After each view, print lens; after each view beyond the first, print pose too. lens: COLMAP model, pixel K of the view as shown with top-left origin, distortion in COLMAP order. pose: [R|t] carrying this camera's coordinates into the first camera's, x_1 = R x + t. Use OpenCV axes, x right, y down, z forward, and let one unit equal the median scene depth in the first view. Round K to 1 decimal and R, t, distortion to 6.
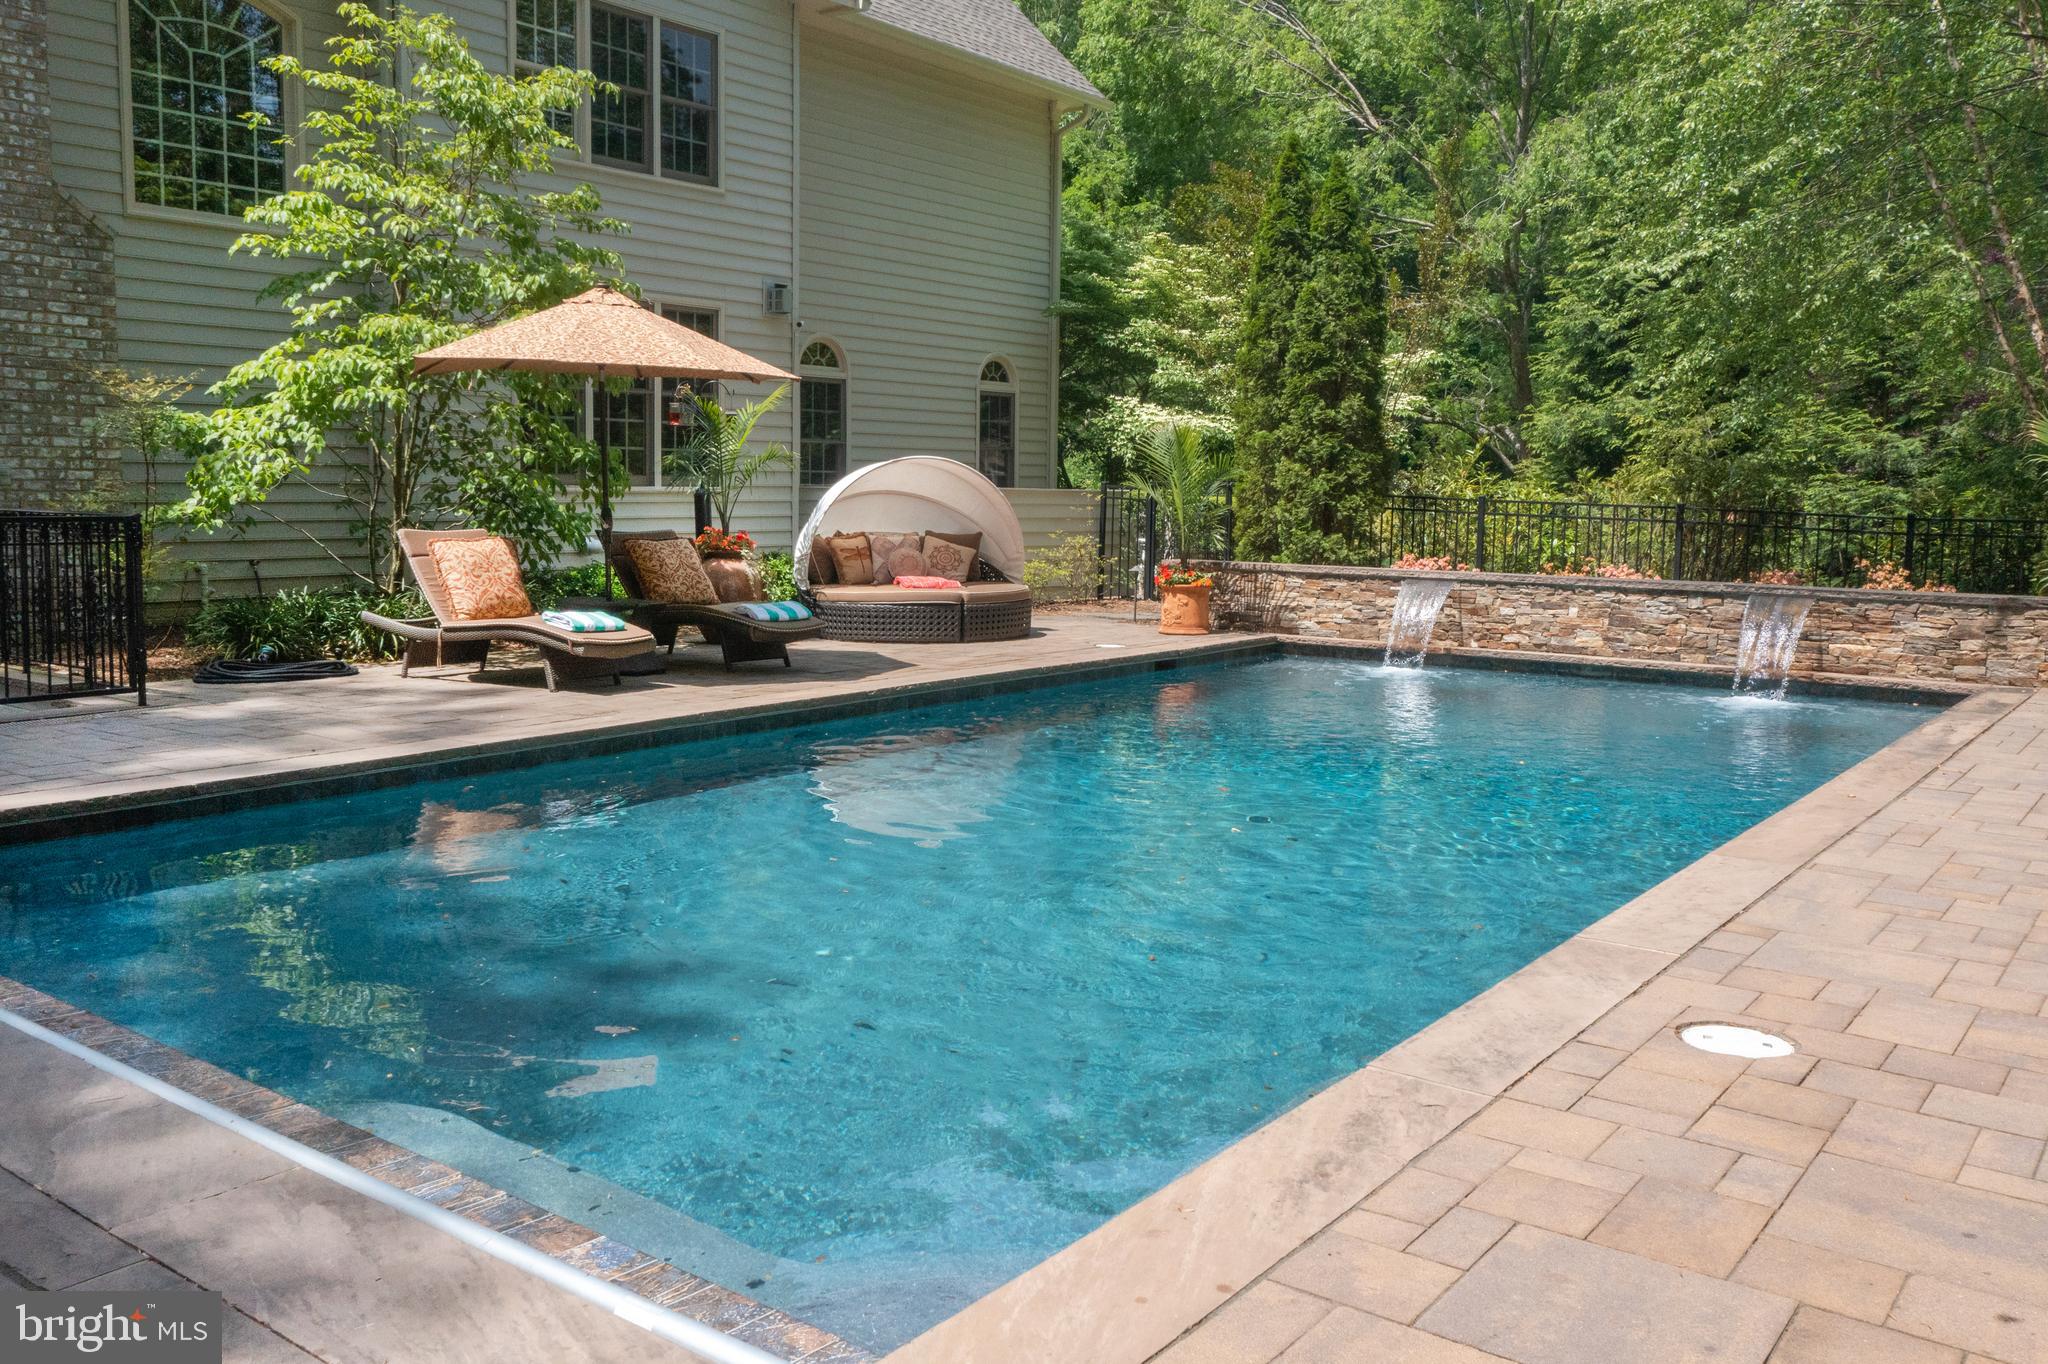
lens RADIAL K [[1644.7, 0, 1022.3], [0, 1644.7, 636.3], [0, 0, 1]] dist [0.002681, 0.010559]
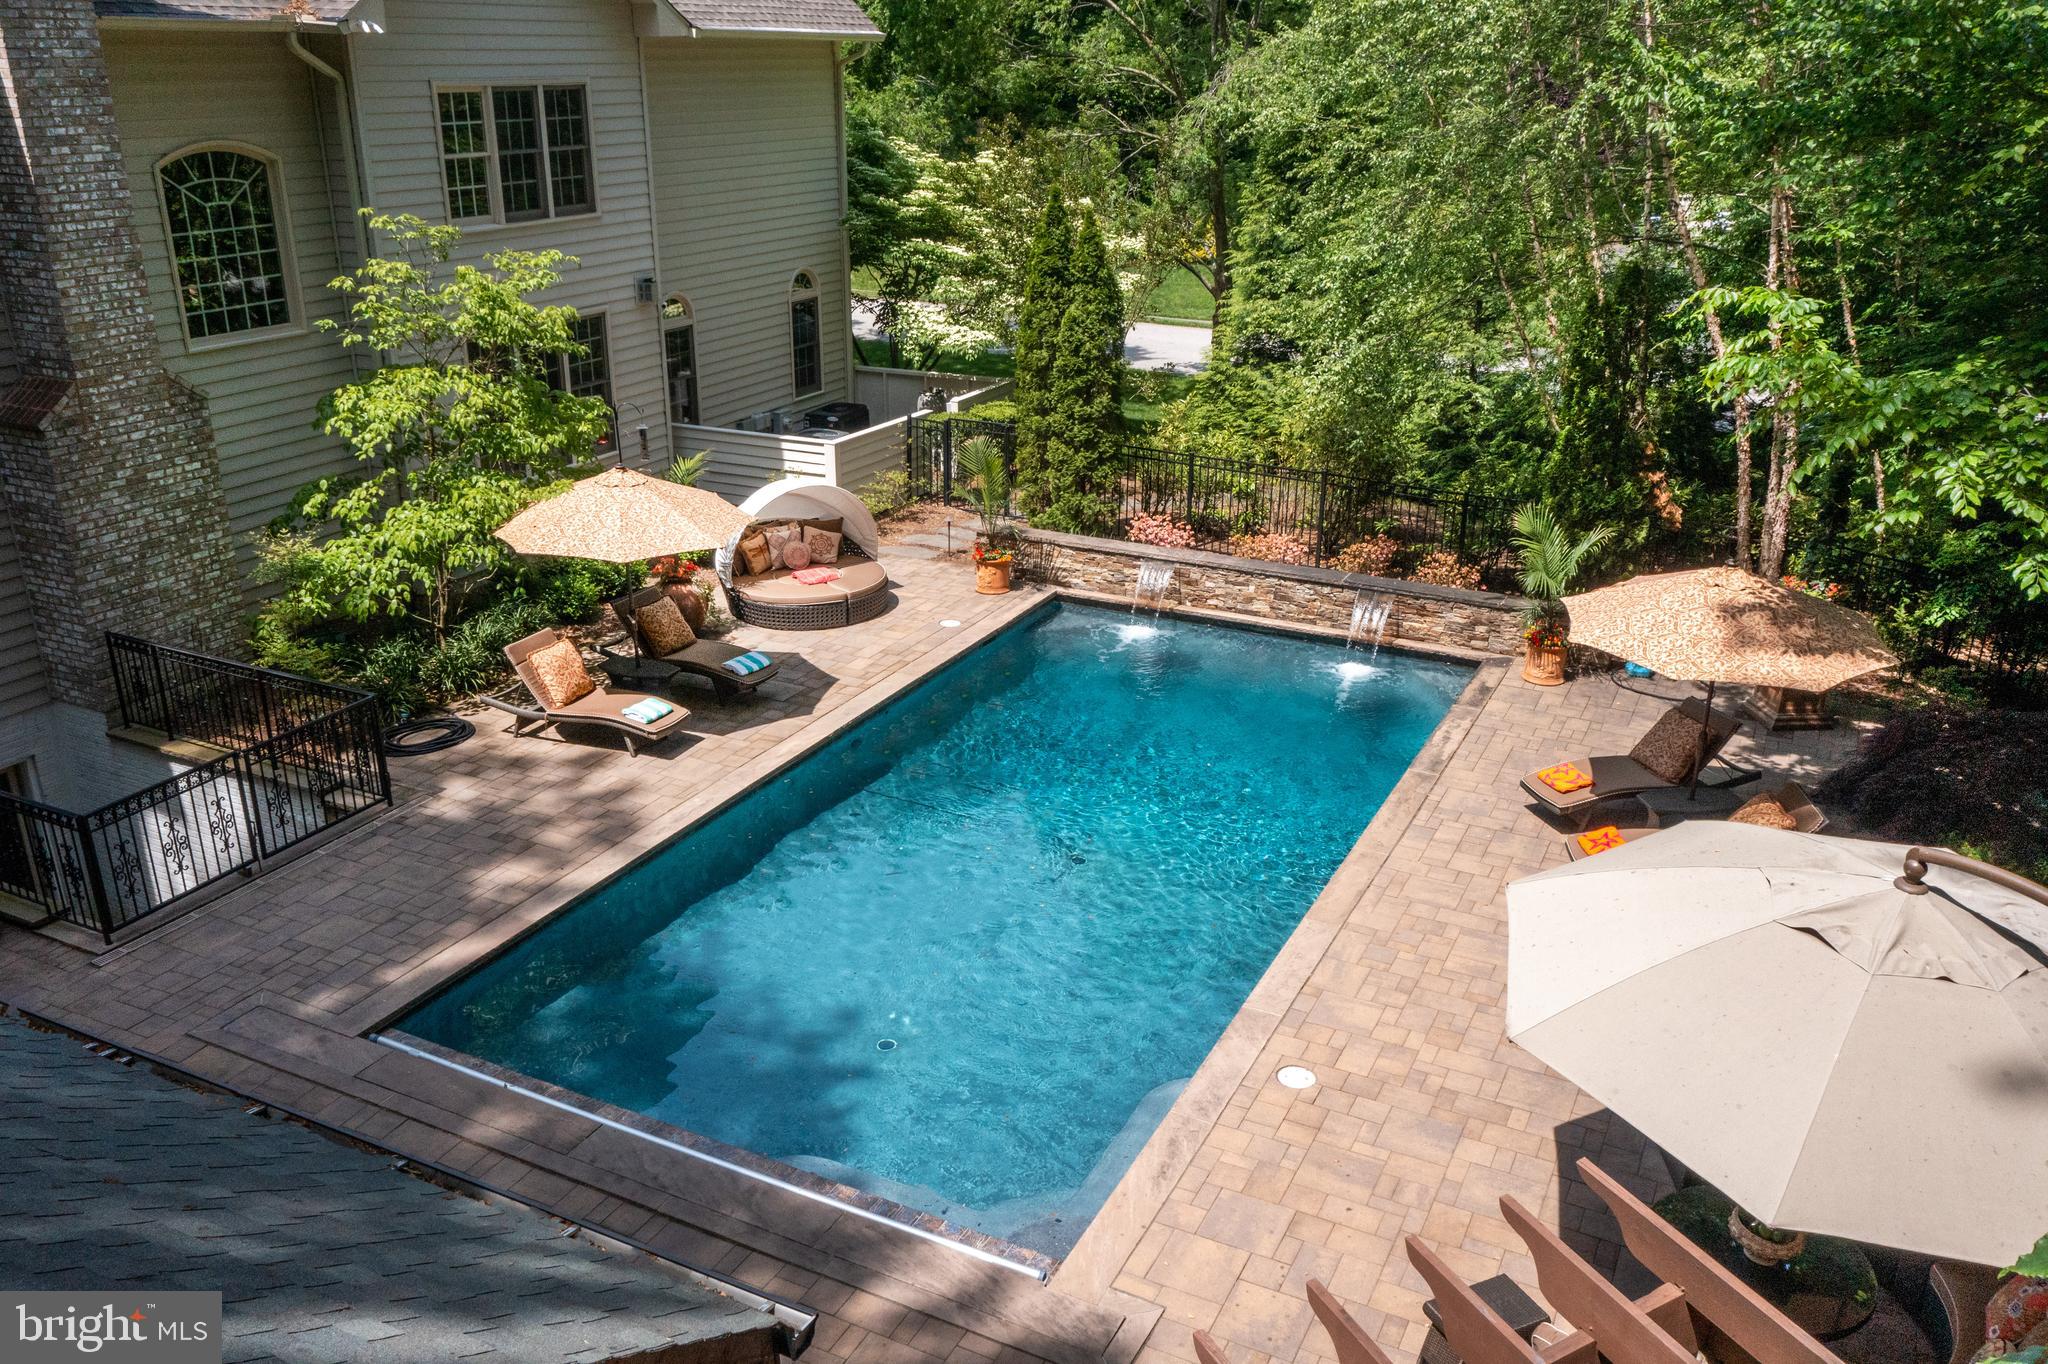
lens RADIAL K [[1616.1, 0, 1024.0], [0, 1616.1, 682.0], [0, 0, 1]] dist [-0.004958, 0.008487]
pose [[0.982998, -0.073213, 0.168391, -0.125066], [0.022933, 0.958843, 0.283010, -0.341407], [-0.182180, -0.274337, 0.944219, -0.380686]]
